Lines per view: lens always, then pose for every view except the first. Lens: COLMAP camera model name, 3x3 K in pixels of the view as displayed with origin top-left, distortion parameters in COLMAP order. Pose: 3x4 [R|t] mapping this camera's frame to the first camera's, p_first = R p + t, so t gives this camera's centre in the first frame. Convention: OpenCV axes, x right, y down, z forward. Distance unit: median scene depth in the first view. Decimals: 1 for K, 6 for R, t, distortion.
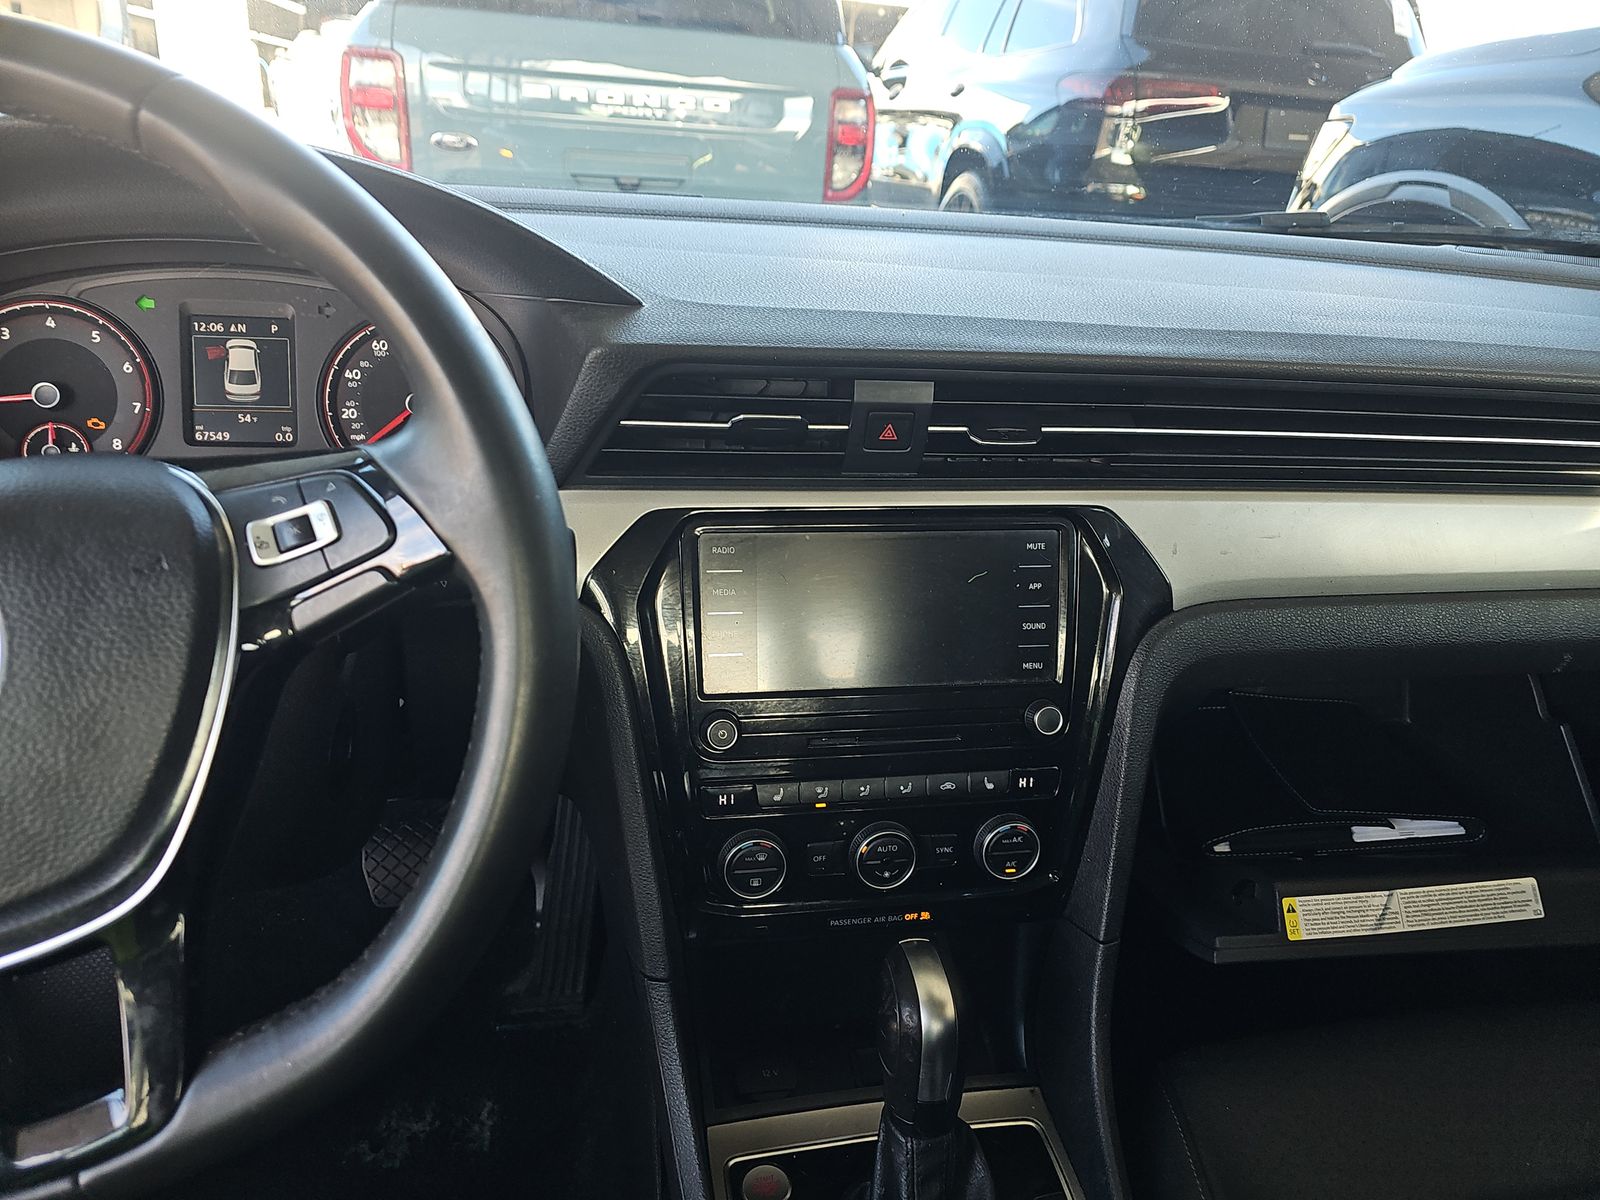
lens RADIAL K [[1063.2, 0, 800.0], [0, 1063.2, 600.0], [0, 0, 1]] dist [0.099234, -0.133214]
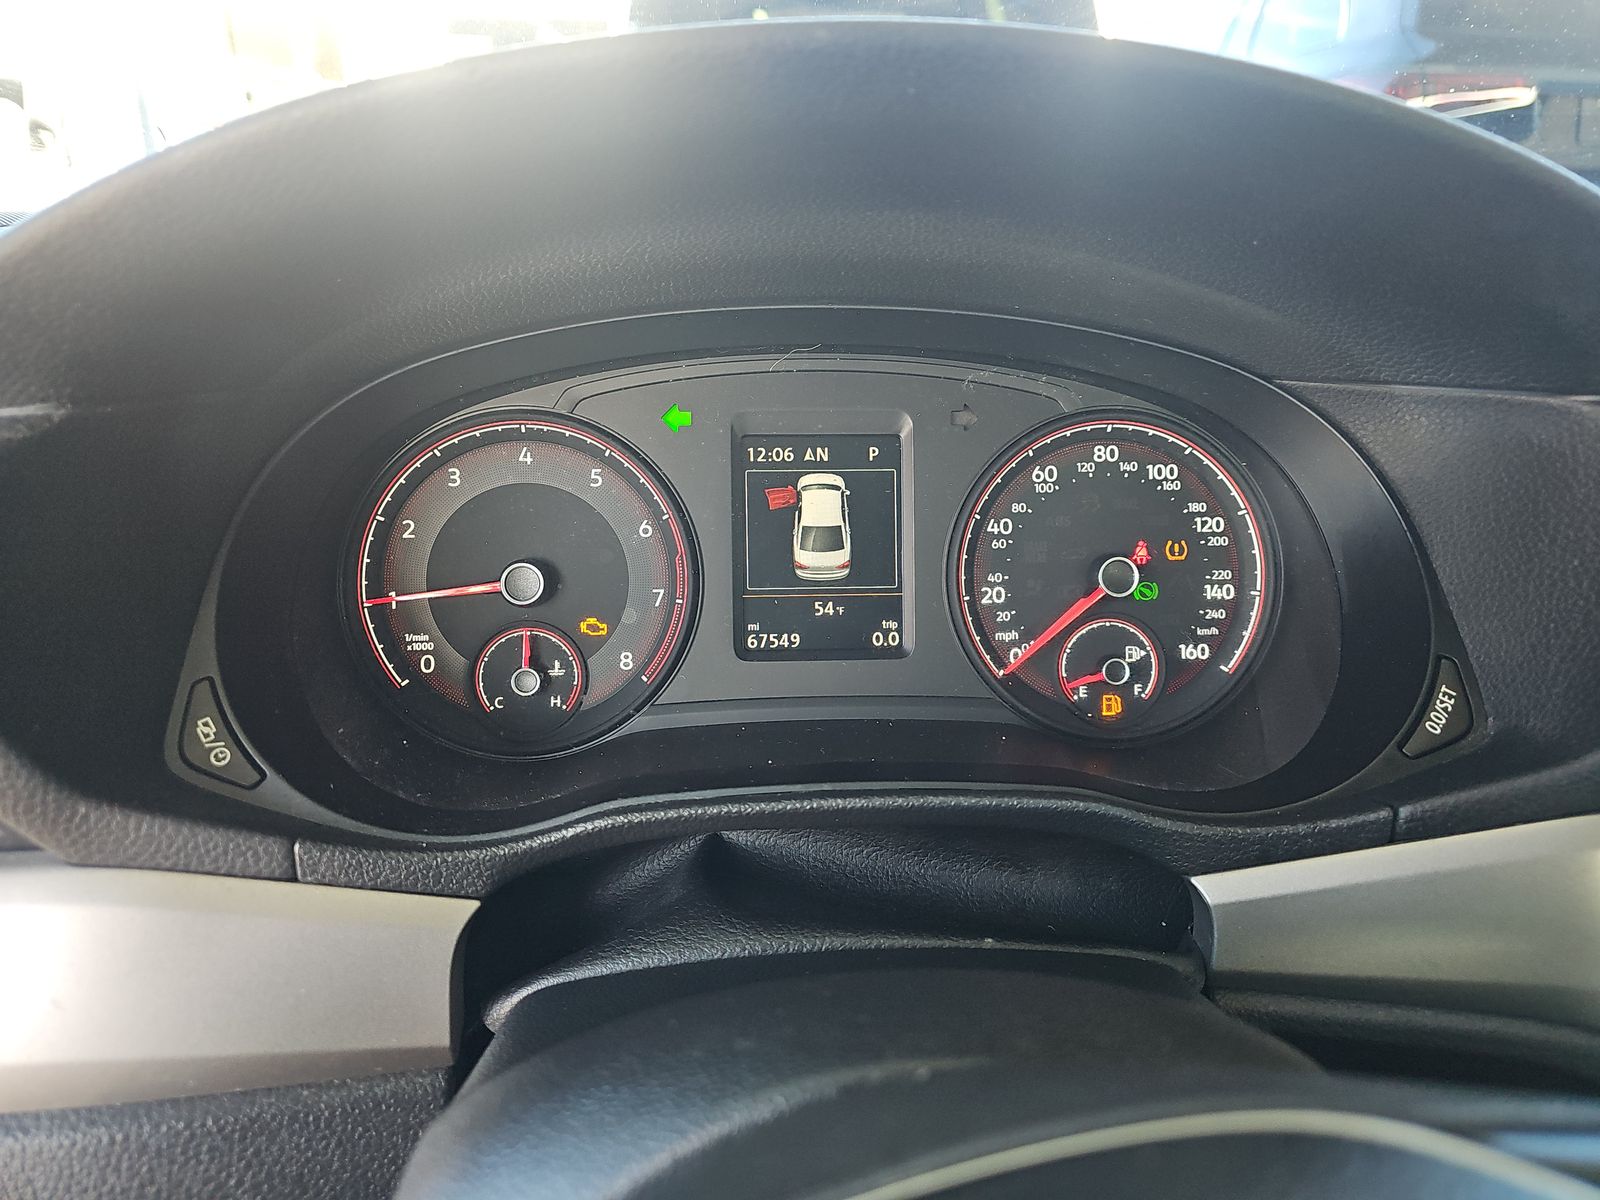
lens RADIAL K [[1111.5, 0, 799.3], [0, 1111.5, 573.0], [0, 0, 1]] dist [0.053714, -0.076733]
pose [[0.989264, -0.005896, -0.146019, -0.441538], [-0.003113, 0.998109, -0.061395, -0.151035], [0.146105, 0.061191, 0.987375, 0.413477]]
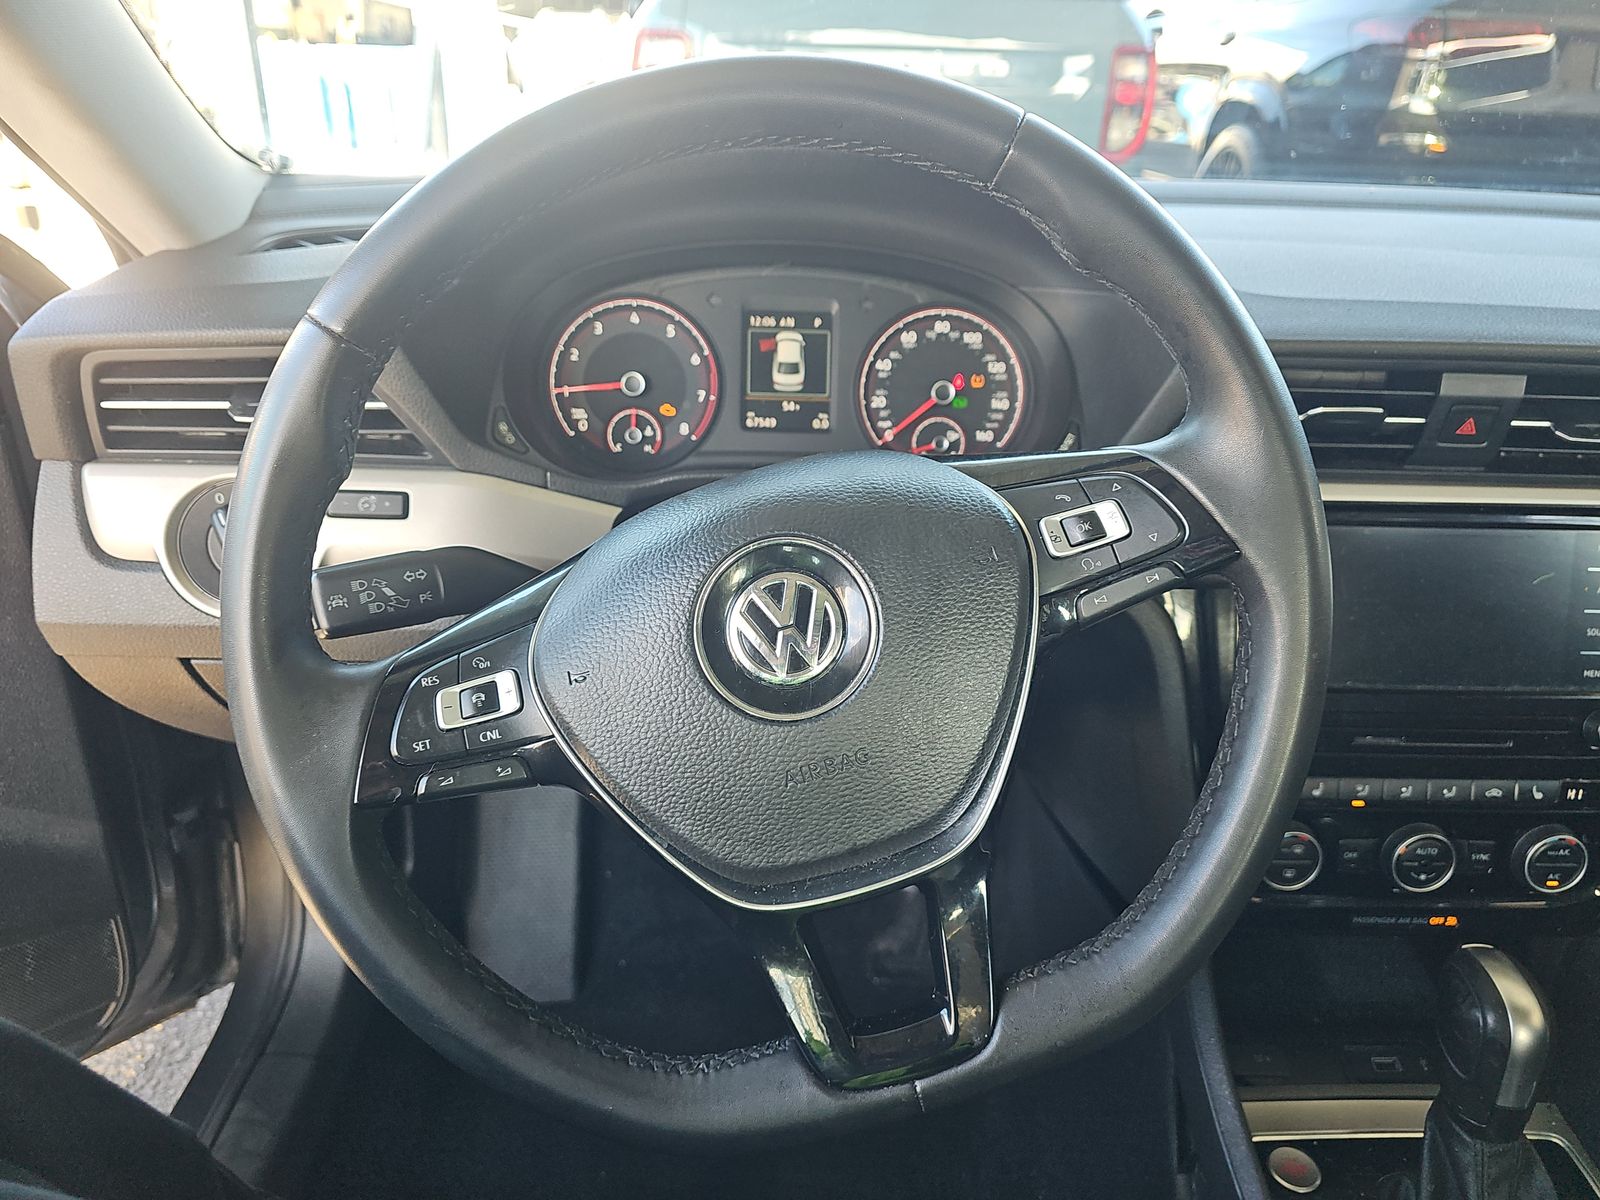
lens RADIAL K [[1081.7, 0, 800.0], [0, 1081.7, 600.0], [0, 0, 1]] dist [0.032996, -0.032455]
pose [[0.983528, 0.042918, -0.175587, -0.303016], [-0.038070, 0.998798, 0.030886, -0.006748], [0.176701, -0.023693, 0.983979, -0.077629]]
